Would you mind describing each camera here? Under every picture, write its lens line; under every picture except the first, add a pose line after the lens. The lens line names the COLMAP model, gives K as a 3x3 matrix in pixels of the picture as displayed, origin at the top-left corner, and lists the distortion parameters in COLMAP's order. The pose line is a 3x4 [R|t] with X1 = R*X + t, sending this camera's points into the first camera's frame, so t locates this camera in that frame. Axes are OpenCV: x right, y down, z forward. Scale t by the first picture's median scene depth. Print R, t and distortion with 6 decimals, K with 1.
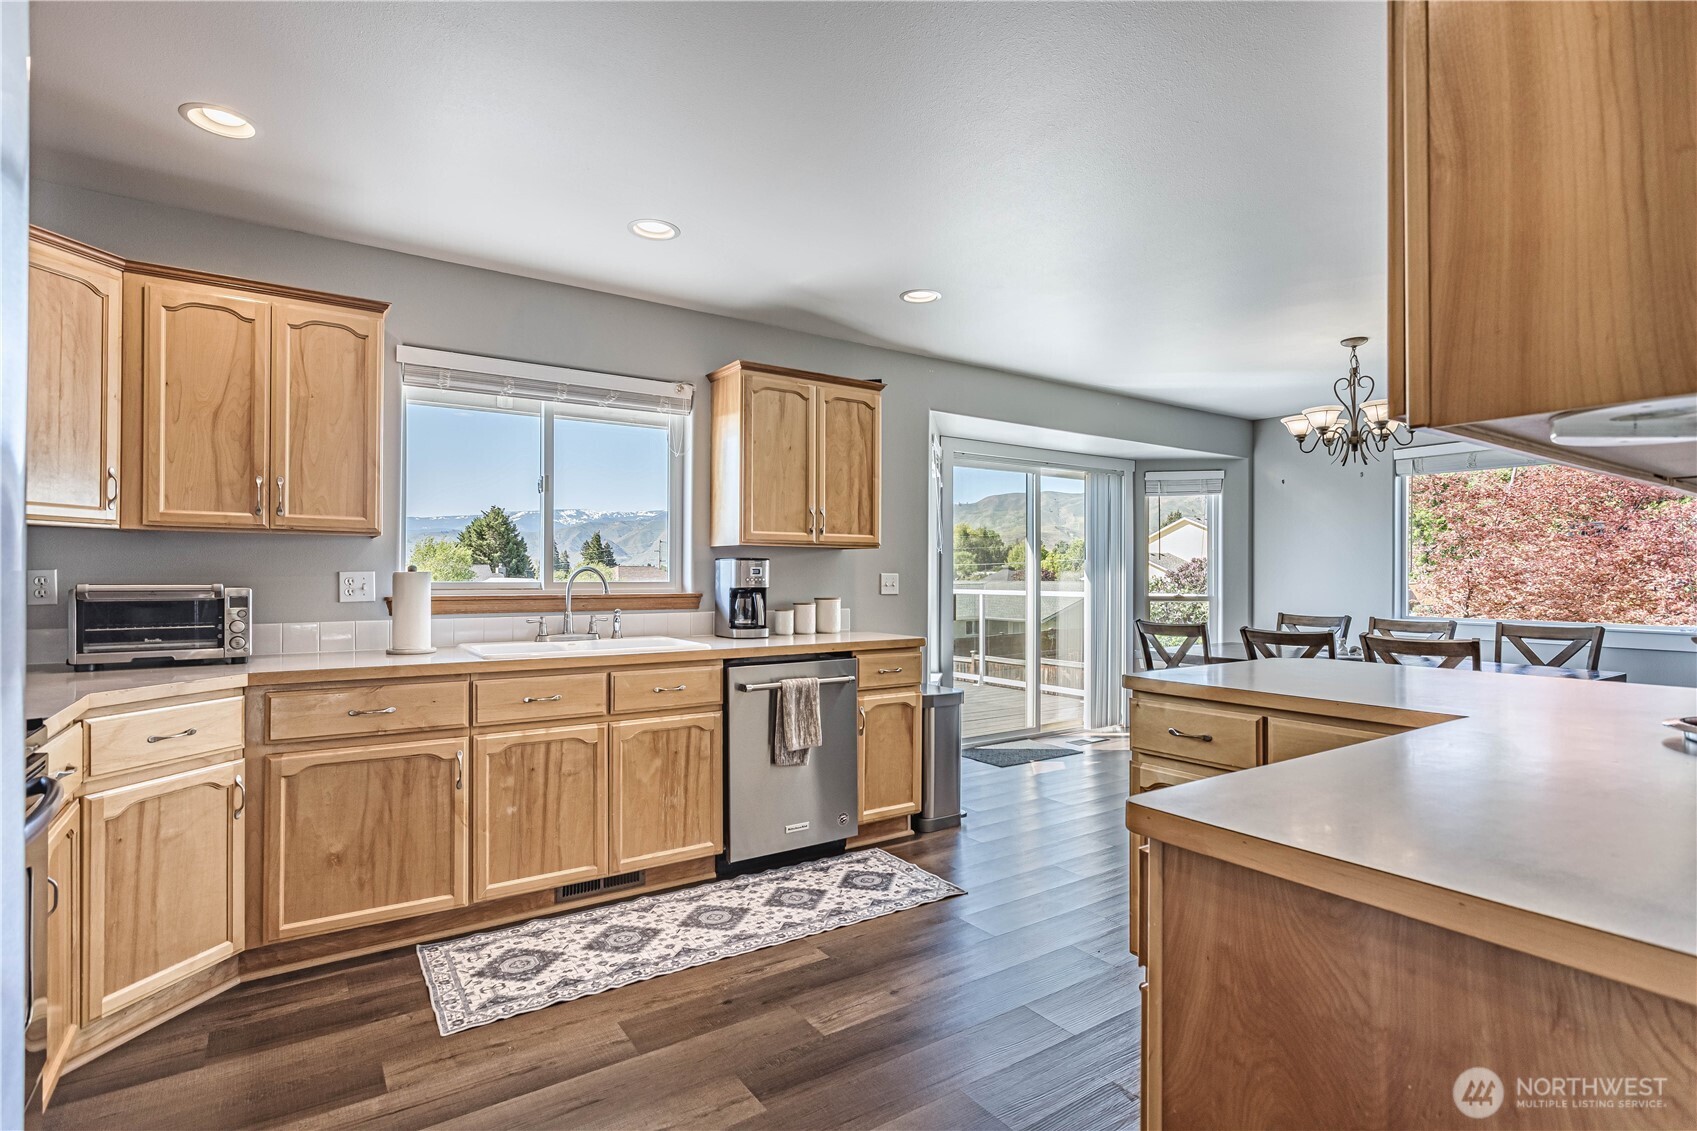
lens RADIAL K [[810.3, 0, 855.9], [0, 810.3, 568.0], [0, 0, 1]] dist [0.001374, 0.000339]
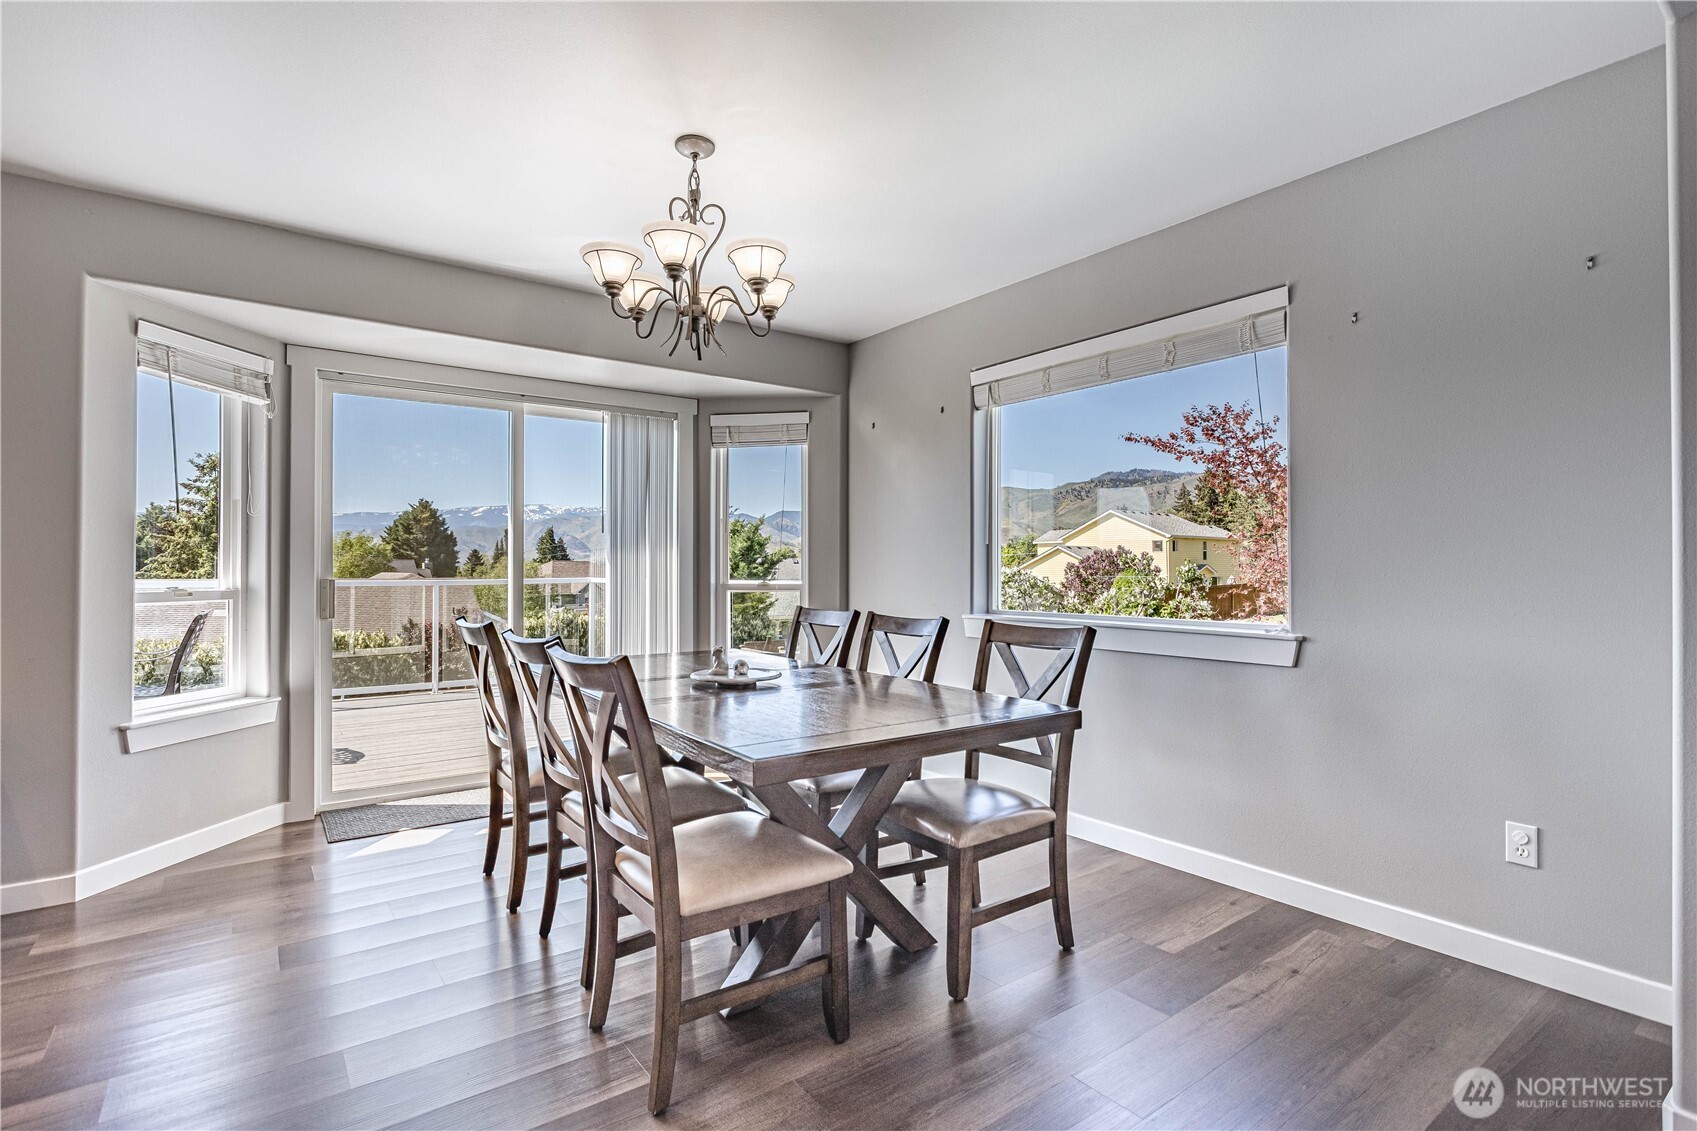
lens RADIAL K [[810.3, 0, 840.9], [0, 810.3, 567.0], [0, 0, 1]] dist [0.001374, 0.000339]
pose [[0.999373, -0.001151, 0.035382, 0.454992], [0.000986, 0.999989, 0.004679, 0.016720], [-0.035387, -0.004641, 0.999363, 0.262023]]
